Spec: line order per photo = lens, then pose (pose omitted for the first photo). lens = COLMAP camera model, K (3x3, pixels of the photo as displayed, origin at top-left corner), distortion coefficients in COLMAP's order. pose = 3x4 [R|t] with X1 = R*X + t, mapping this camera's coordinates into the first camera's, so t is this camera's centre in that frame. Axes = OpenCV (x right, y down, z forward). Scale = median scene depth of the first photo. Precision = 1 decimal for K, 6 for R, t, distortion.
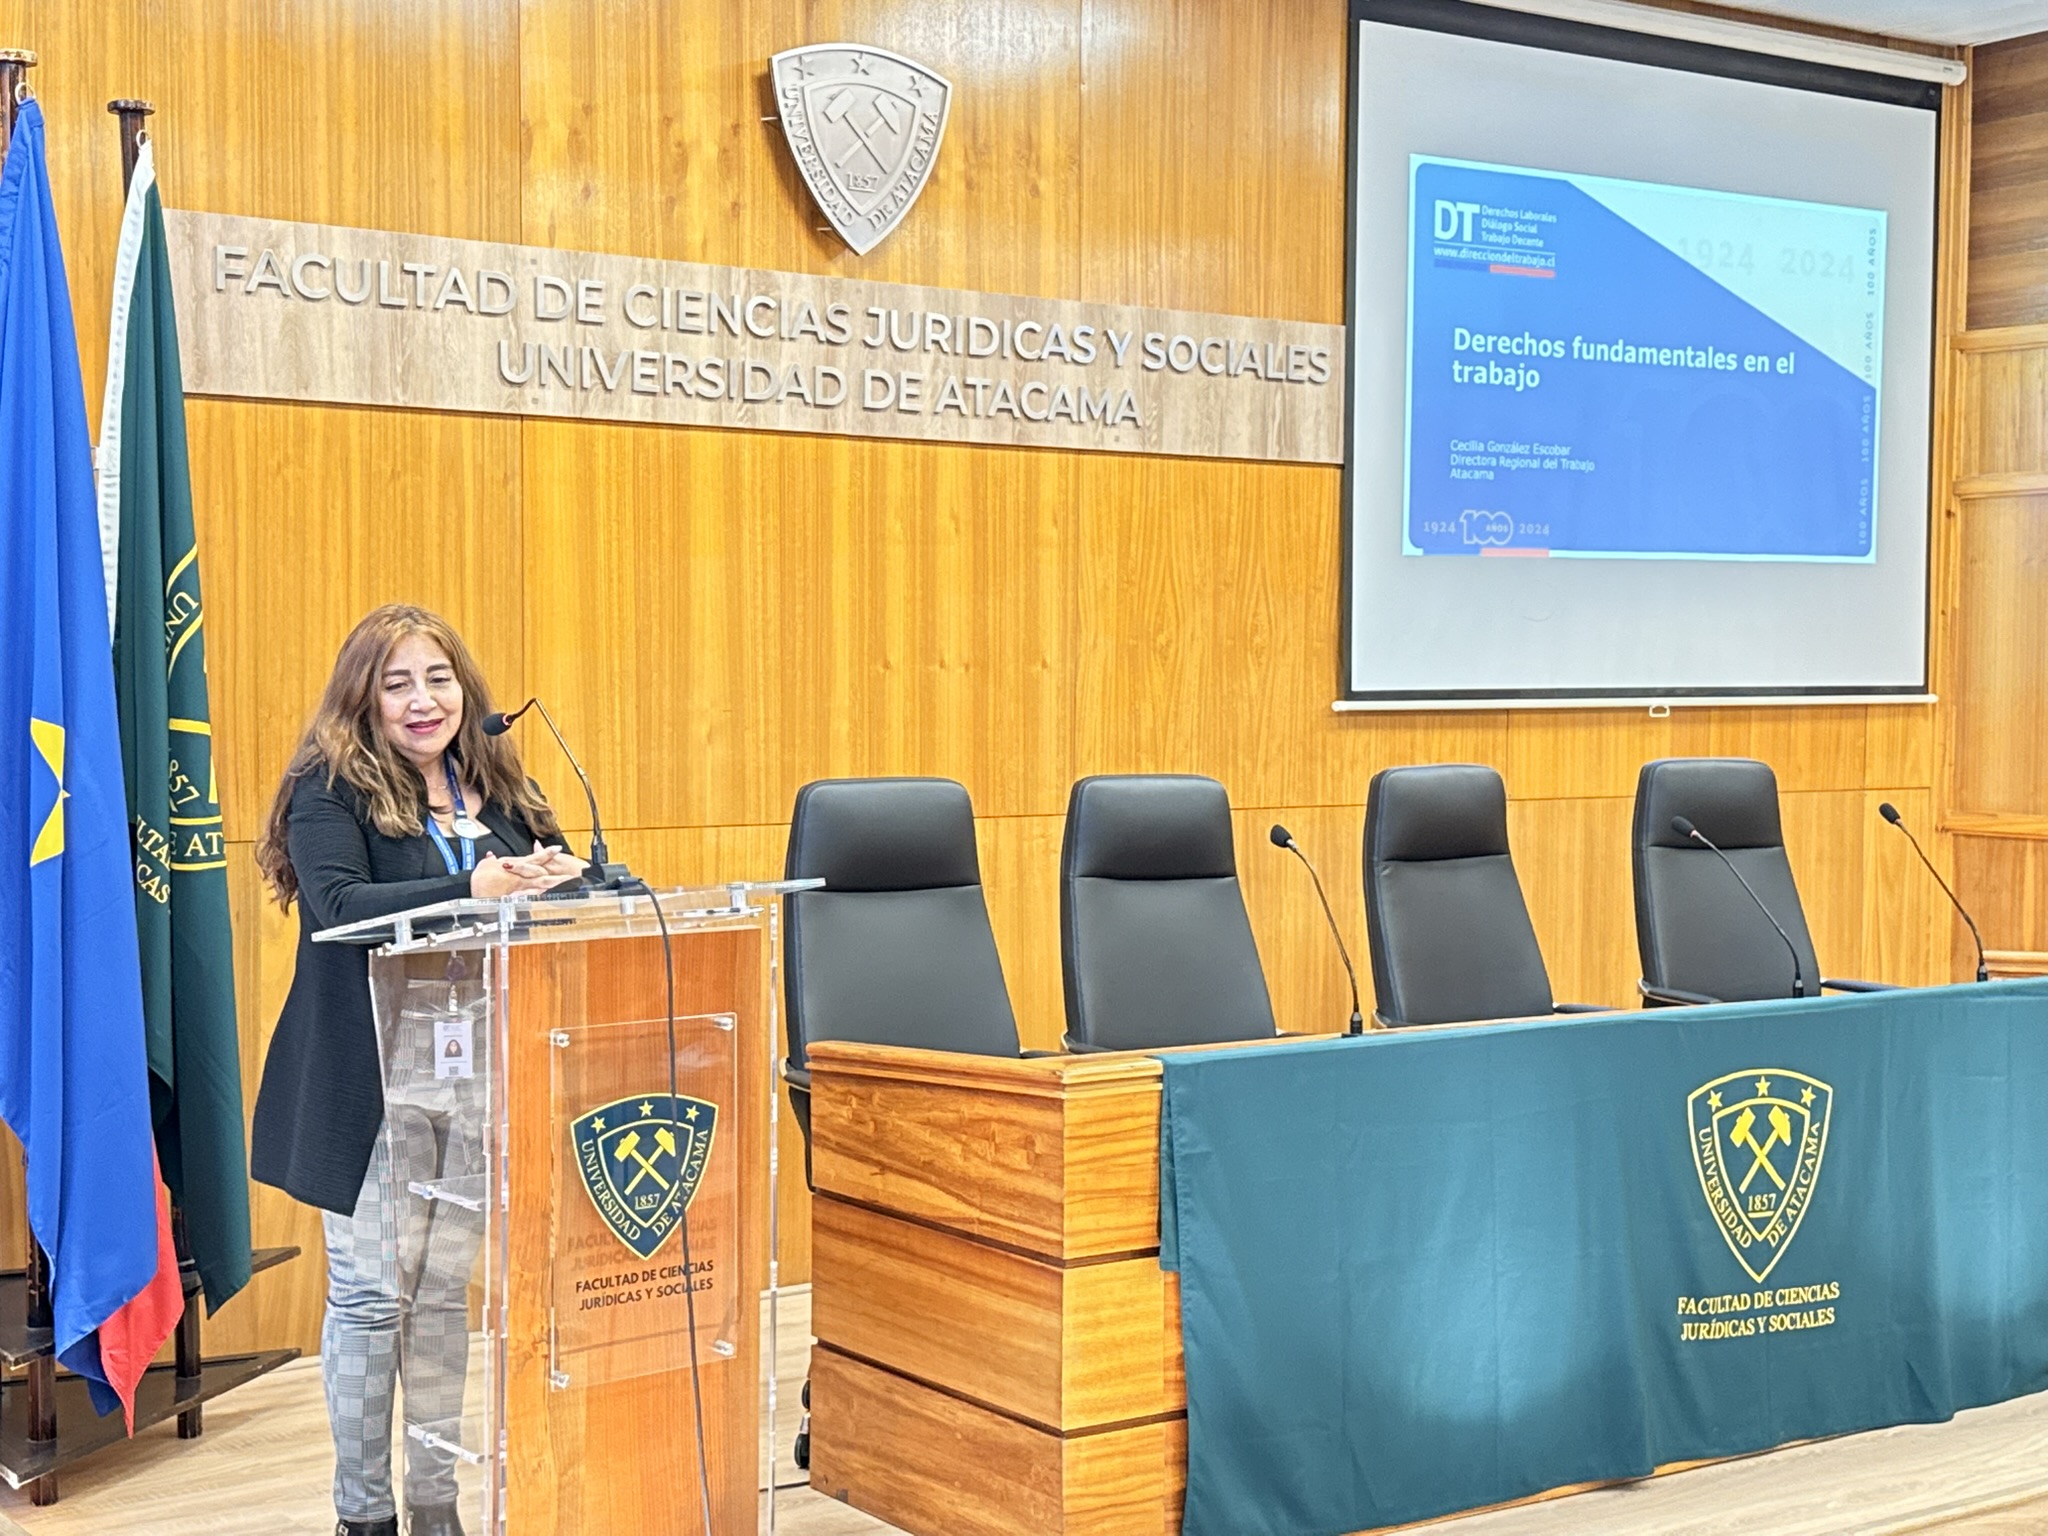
lens RADIAL K [[2829.9, 0, 1005.6], [0, 2829.9, 759.9], [0, 0, 1]] dist [0.112639, 0.000000]
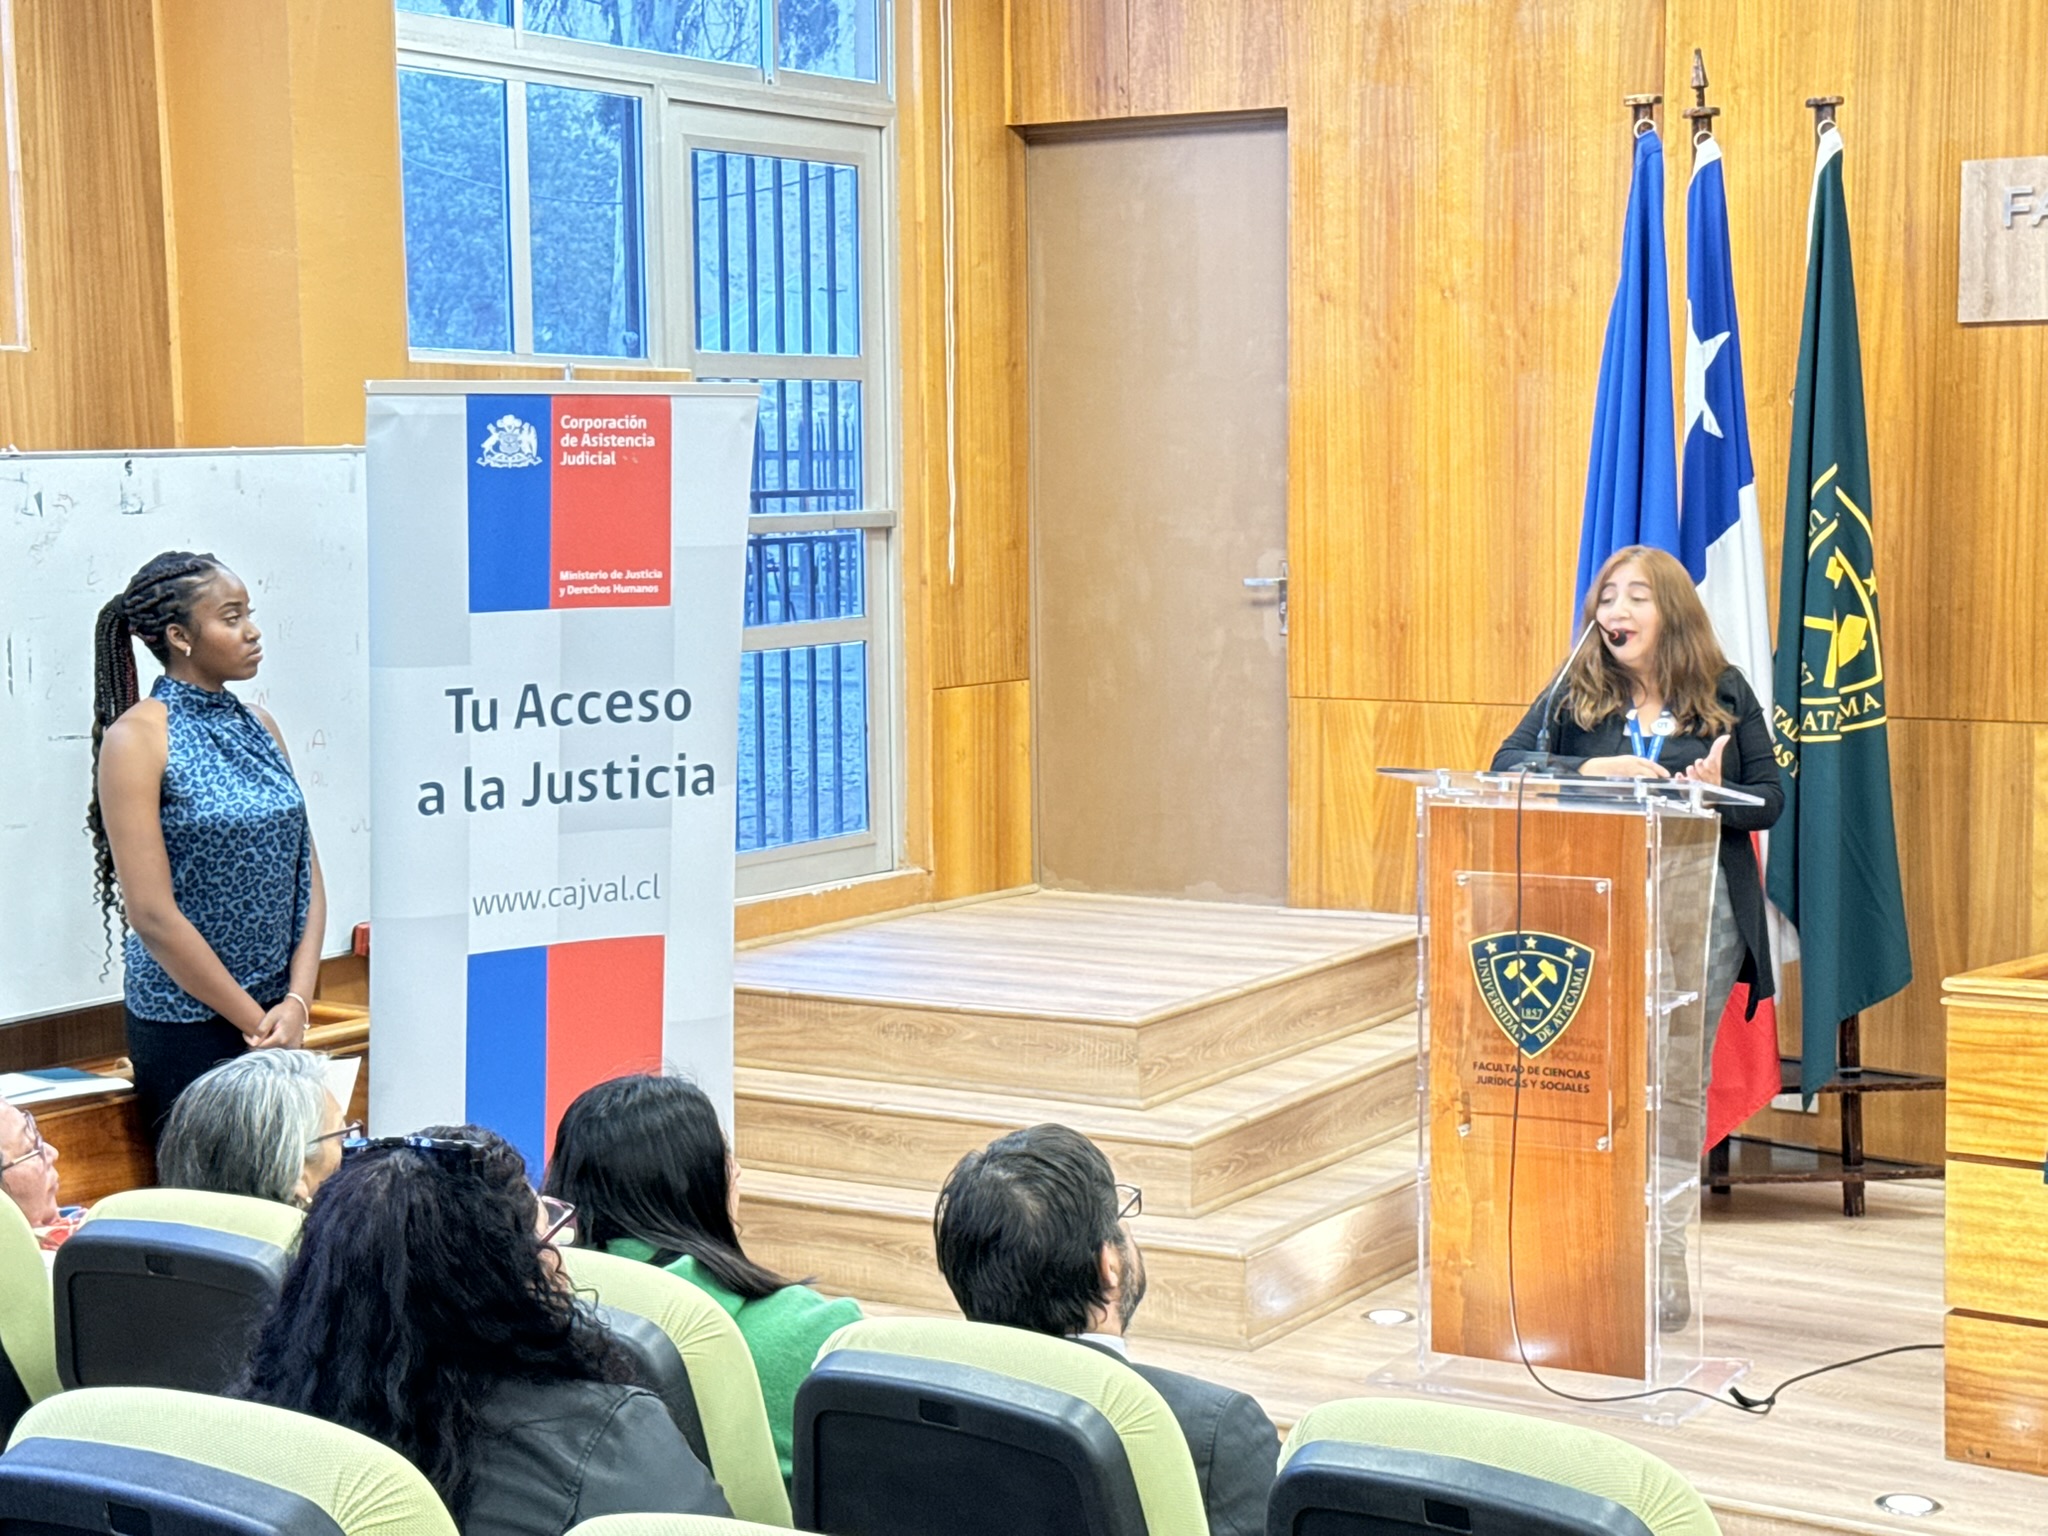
lens RADIAL K [[3333.9, 0, 1017.2], [0, 3333.9, 770.8], [0, 0, 1]] dist [0.128709, 0.000000]
pose [[0.377057, 0.079366, -0.922783, 0.806151], [-0.020119, 0.996789, 0.077510, -0.046800], [0.925971, -0.010660, 0.377443, 0.140511]]
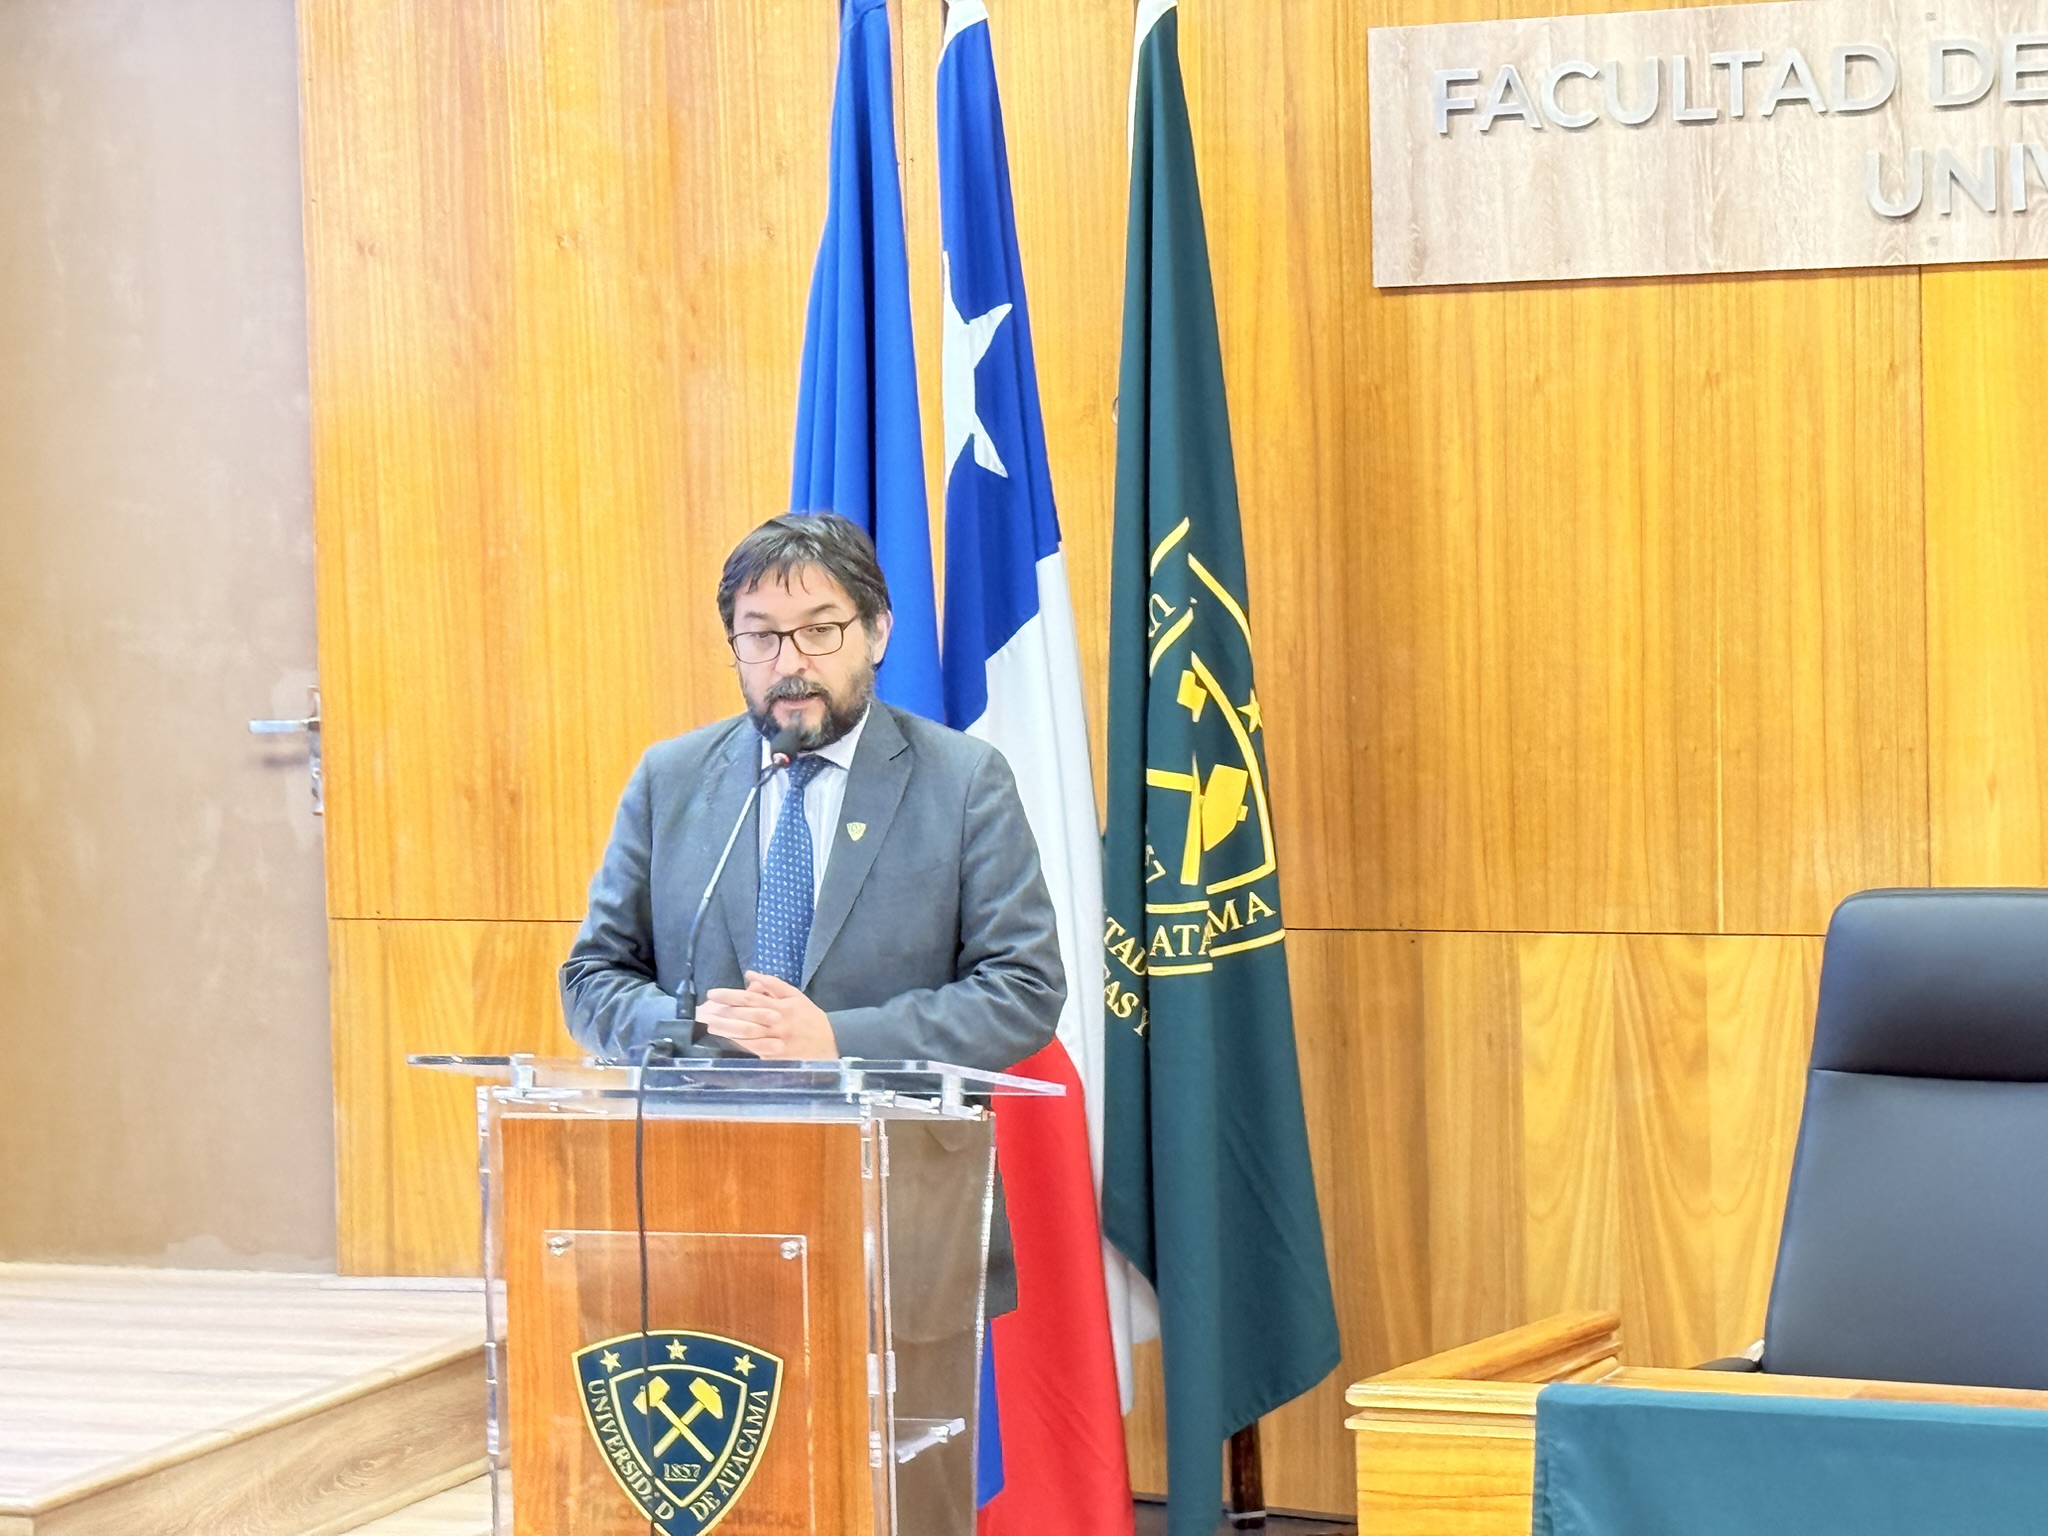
lens RADIAL K [[5275.4, 0, 941.7], [0, 5275.4, 765.6], [0, 0, 1]] dist [0.133451, 0.000000]
pose [[0.525783, 0.027674, -0.850168, 0.745114], [-0.000326, 0.999477, 0.032333, -0.052473], [0.850618, -0.016723, 0.525517, 0.220807]]
